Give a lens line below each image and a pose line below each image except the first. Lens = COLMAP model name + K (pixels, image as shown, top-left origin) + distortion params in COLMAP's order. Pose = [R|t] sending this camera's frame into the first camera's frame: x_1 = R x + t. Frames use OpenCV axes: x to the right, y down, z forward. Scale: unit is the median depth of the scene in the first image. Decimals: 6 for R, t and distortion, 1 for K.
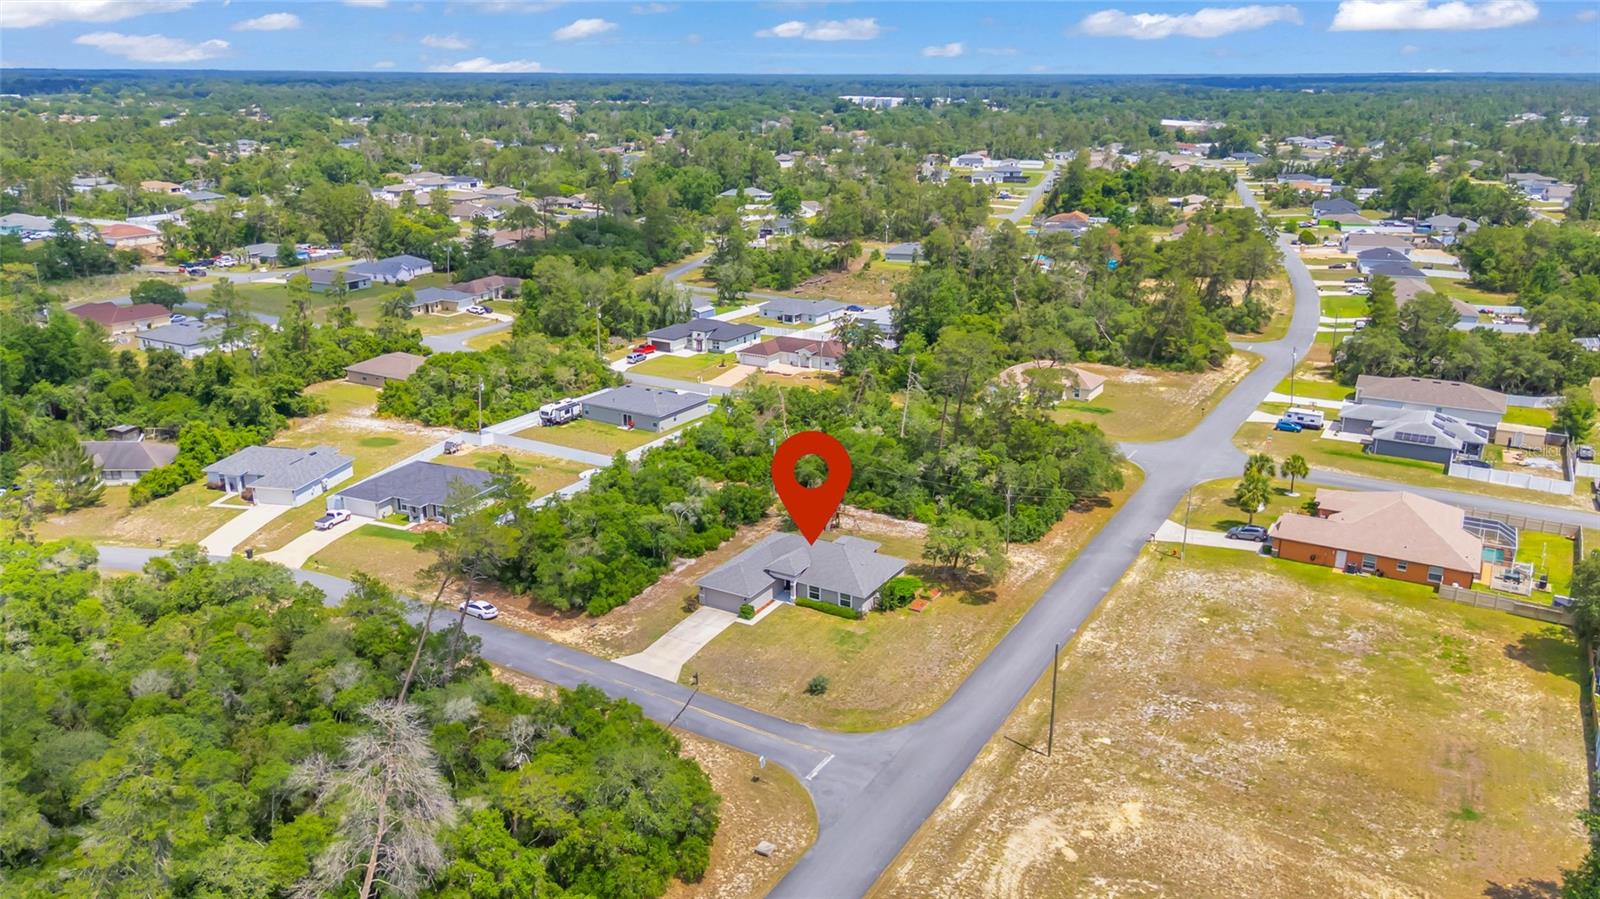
lens RADIAL K [[1186.5, 0, 800.0], [0, 1186.5, 449.5], [0, 0, 1]] dist [0.080408, -0.001737]
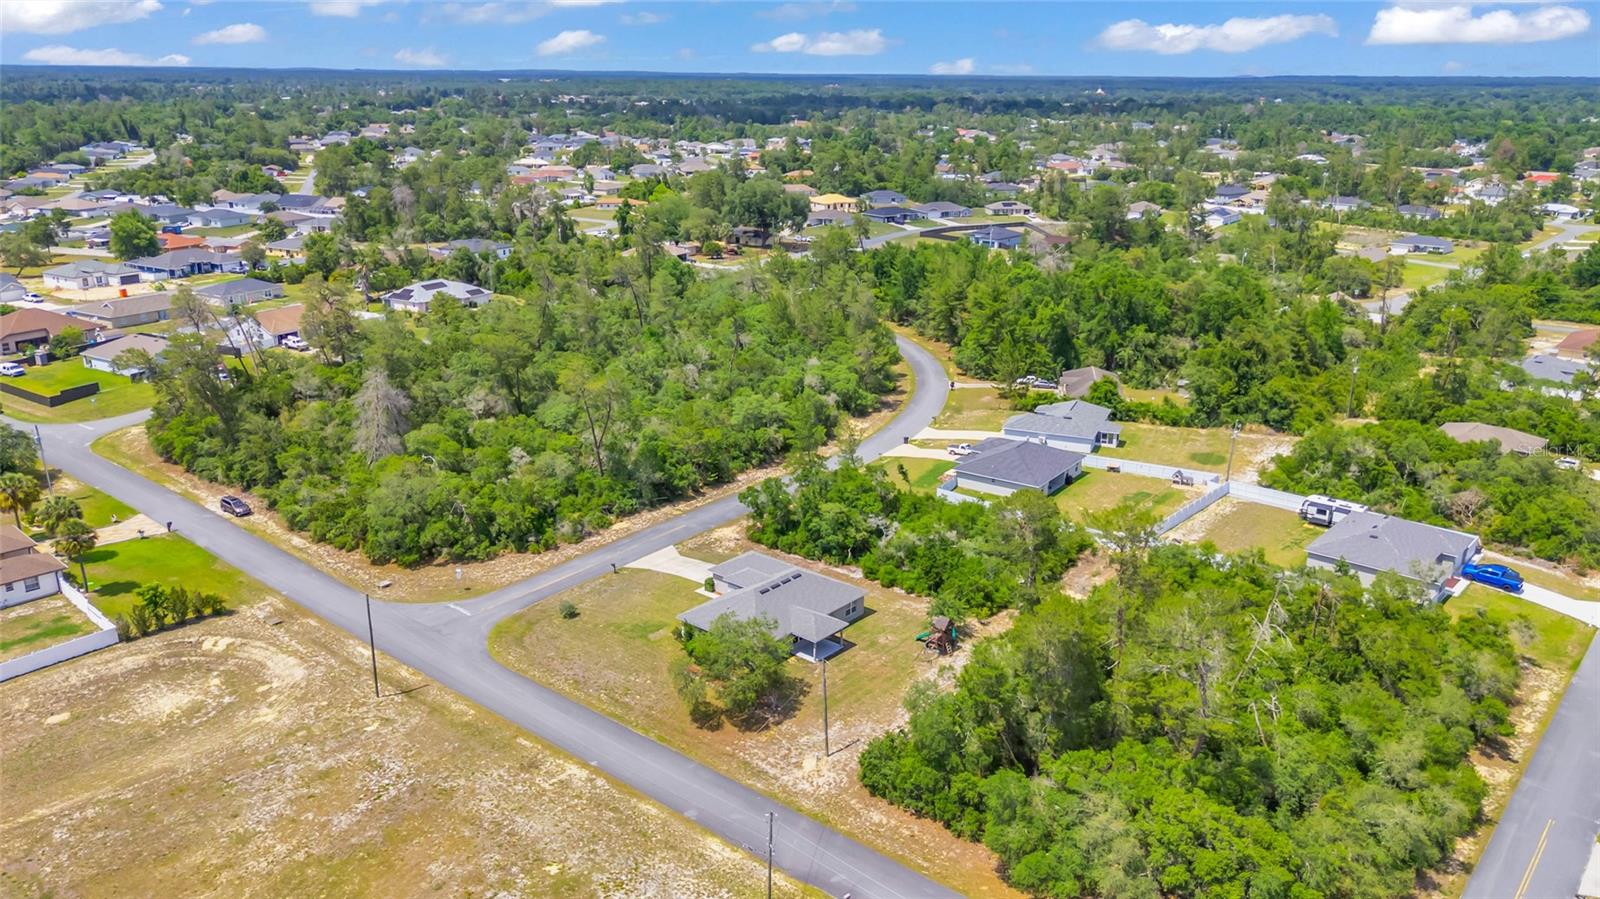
lens RADIAL K [[1168.4, 0, 803.1], [0, 1168.4, 388.1], [0, 0, 1]] dist [0.052388, -0.001254]
pose [[-0.166374, 0.253343, -0.952962, 0.935676], [-0.305370, 0.905683, 0.294087, -0.370750], [0.937587, 0.339934, -0.073318, 1.145383]]
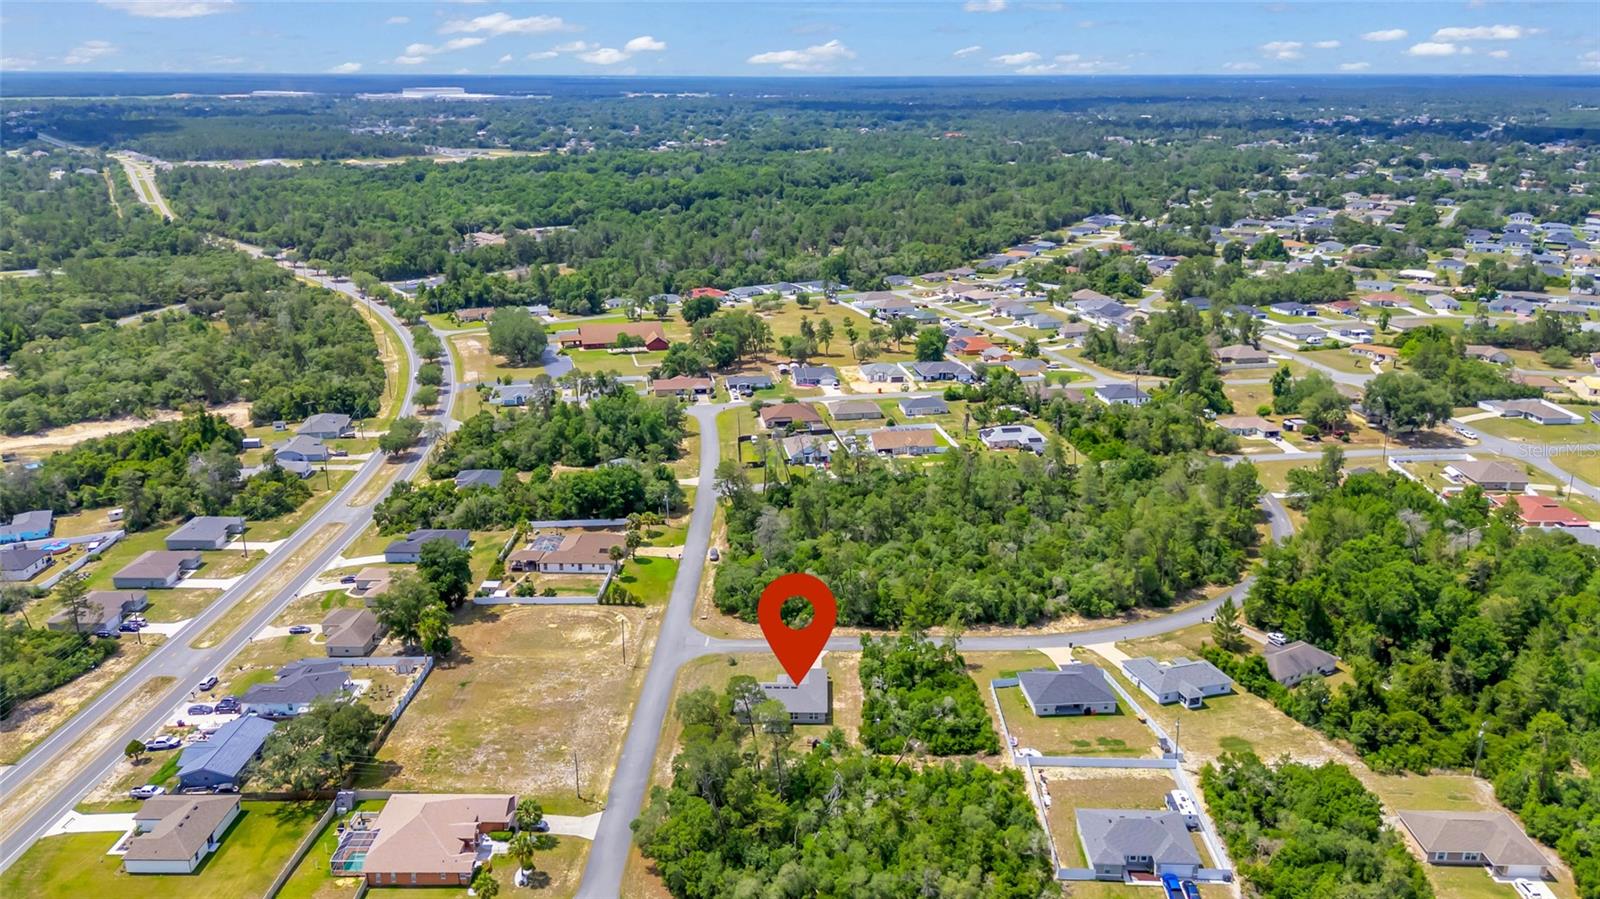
lens RADIAL K [[1186.5, 0, 800.0], [0, 1186.5, 449.5], [0, 0, 1]] dist [0.080408, -0.001737]
pose [[-0.871328, 0.151328, -0.466784, 0.809765], [-0.139964, 0.835098, 0.531998, -1.215796], [0.470316, 0.528878, -0.706464, 2.237845]]
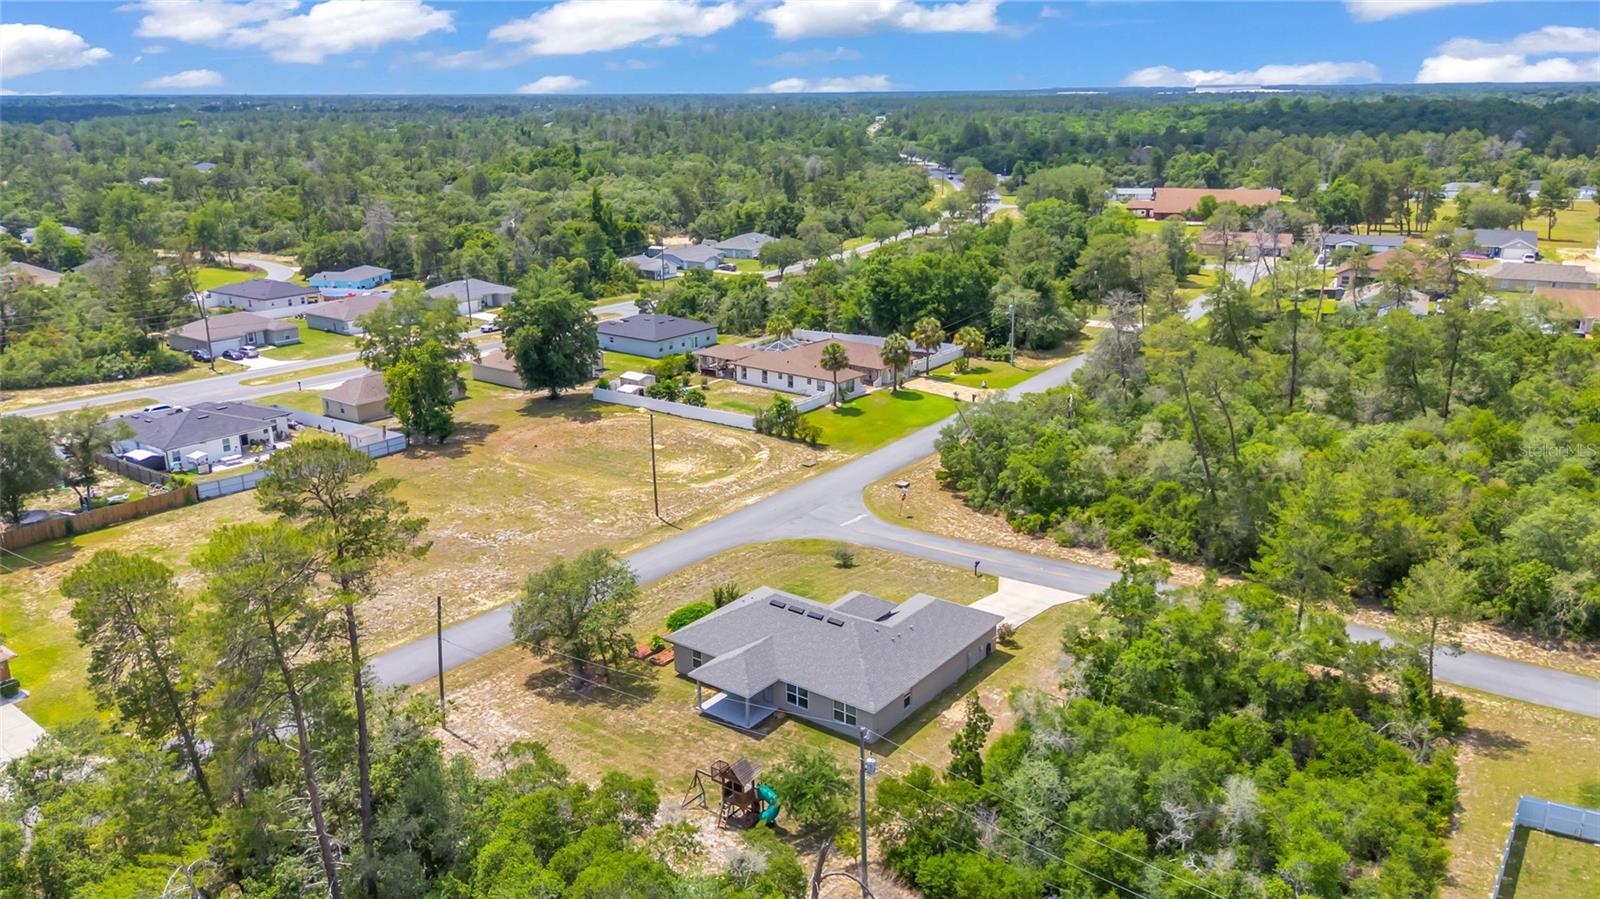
lens RADIAL K [[1186.5, 0, 800.0], [0, 1186.5, 449.5], [0, 0, 1]] dist [0.080408, -0.001737]
pose [[-0.993849, -0.015624, 0.109639, -0.050288], [0.048335, 0.829536, 0.556357, -0.363117], [-0.099642, 0.558234, -0.823678, 1.611506]]
